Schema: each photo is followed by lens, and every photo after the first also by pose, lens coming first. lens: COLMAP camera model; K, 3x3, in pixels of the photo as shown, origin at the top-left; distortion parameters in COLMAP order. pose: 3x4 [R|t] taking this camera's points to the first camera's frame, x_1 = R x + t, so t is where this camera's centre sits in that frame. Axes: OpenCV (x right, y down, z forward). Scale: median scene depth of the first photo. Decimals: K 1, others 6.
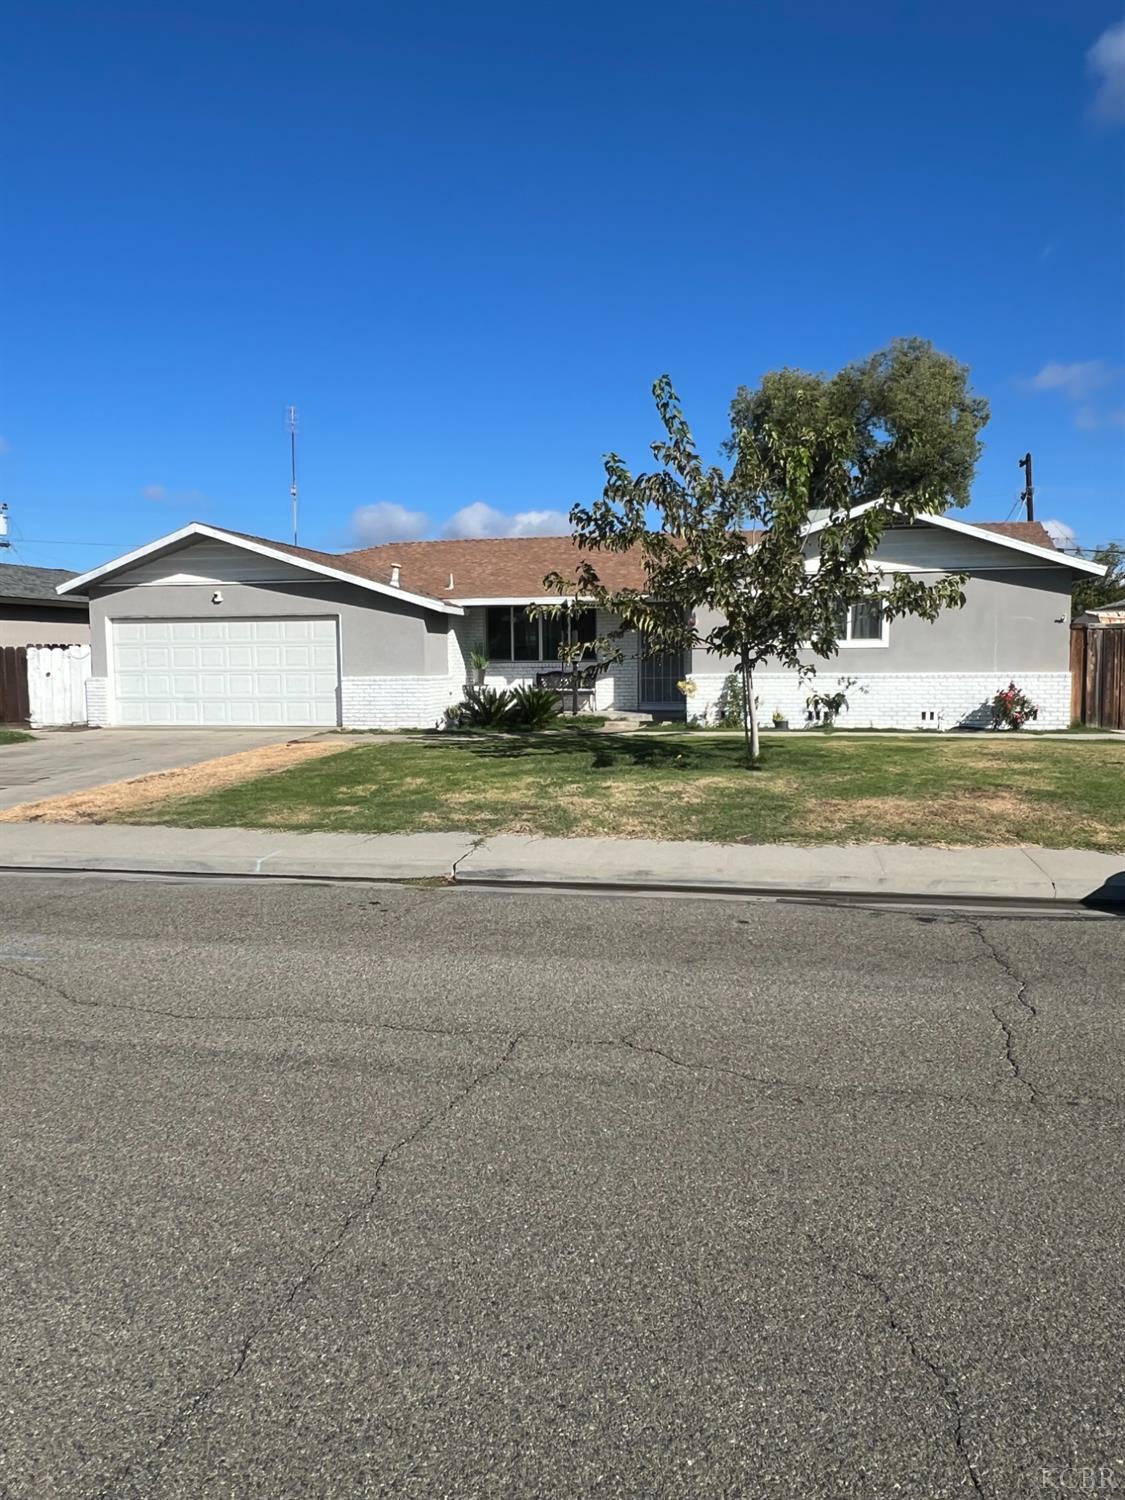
lens RADIAL K [[1057.6, 0, 561.3], [0, 1057.6, 749.7], [0, 0, 1]] dist [-0.005914, 0.000276]
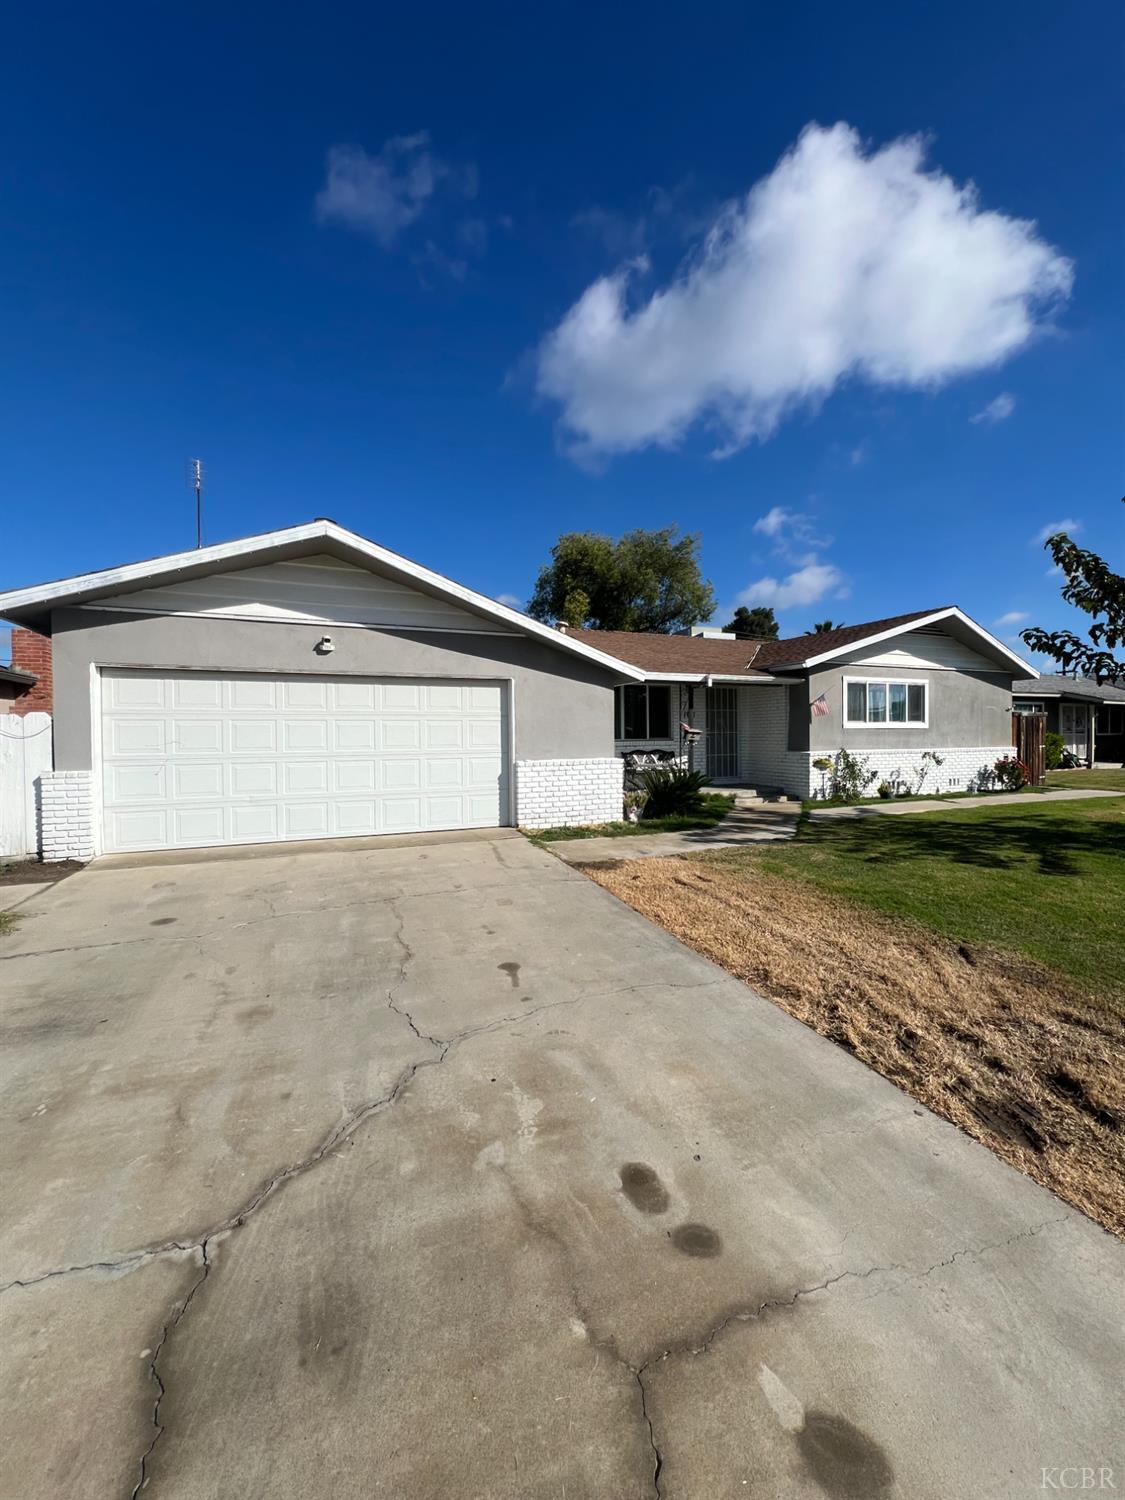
lens RADIAL K [[597.9, 0, 564.5], [0, 597.9, 750.2], [0, 0, 1]] dist [-0.002916, -0.000141]
pose [[0.823607, -0.011847, 0.567037, -0.415439], [0.052648, 0.997062, -0.055640, -0.050227], [-0.564712, 0.075679, 0.821811, 0.615141]]
